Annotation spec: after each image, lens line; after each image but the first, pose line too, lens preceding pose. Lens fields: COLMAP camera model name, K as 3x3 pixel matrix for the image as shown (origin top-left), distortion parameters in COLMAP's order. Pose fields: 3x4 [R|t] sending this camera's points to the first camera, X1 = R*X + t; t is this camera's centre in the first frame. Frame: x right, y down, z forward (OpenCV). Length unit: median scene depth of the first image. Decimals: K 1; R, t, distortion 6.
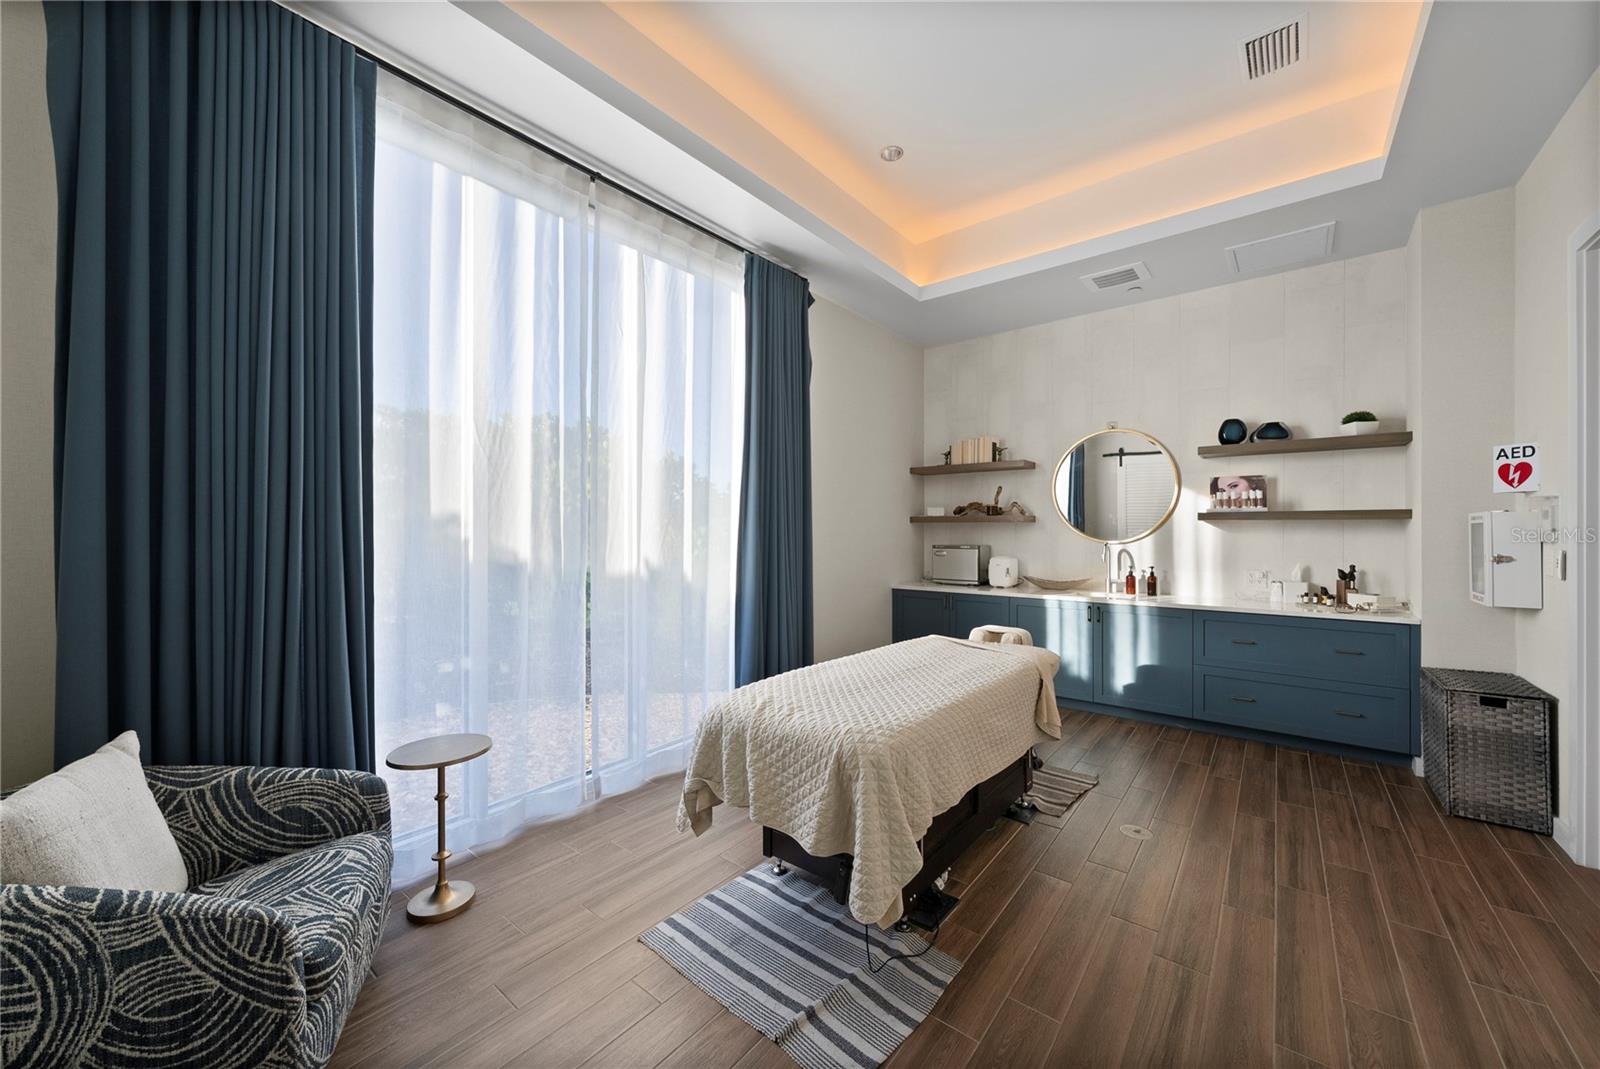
lens RADIAL K [[586.6, 0, 793.7], [0, 586.6, 530.8], [0, 0, 1]] dist [-0.000331, -0.000046]
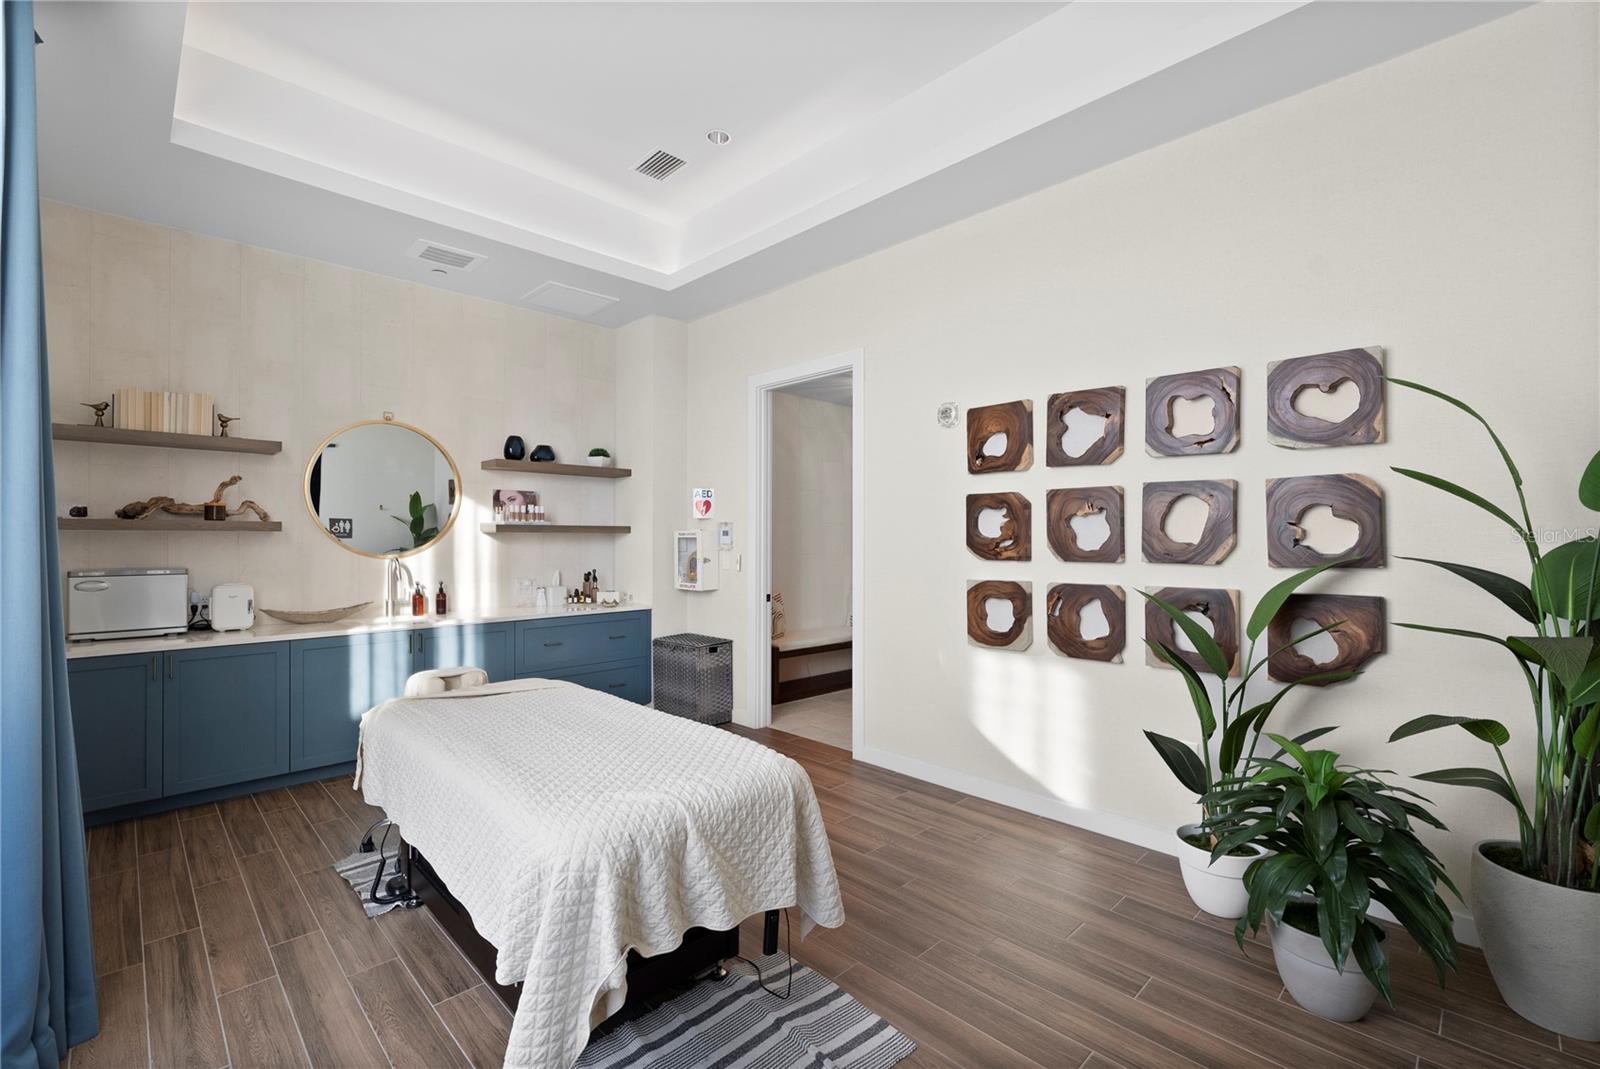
lens RADIAL K [[700.0, 0, 795.6], [0, 700.0, 536.5], [0, 0, 1]] dist [-0.001099, -0.000099]
pose [[0.110484, 0.000169, 0.993878, -0.444159], [-0.000949, 1.000000, -0.000065, -0.011273], [-0.993877, -0.000936, 0.110484, 0.367264]]
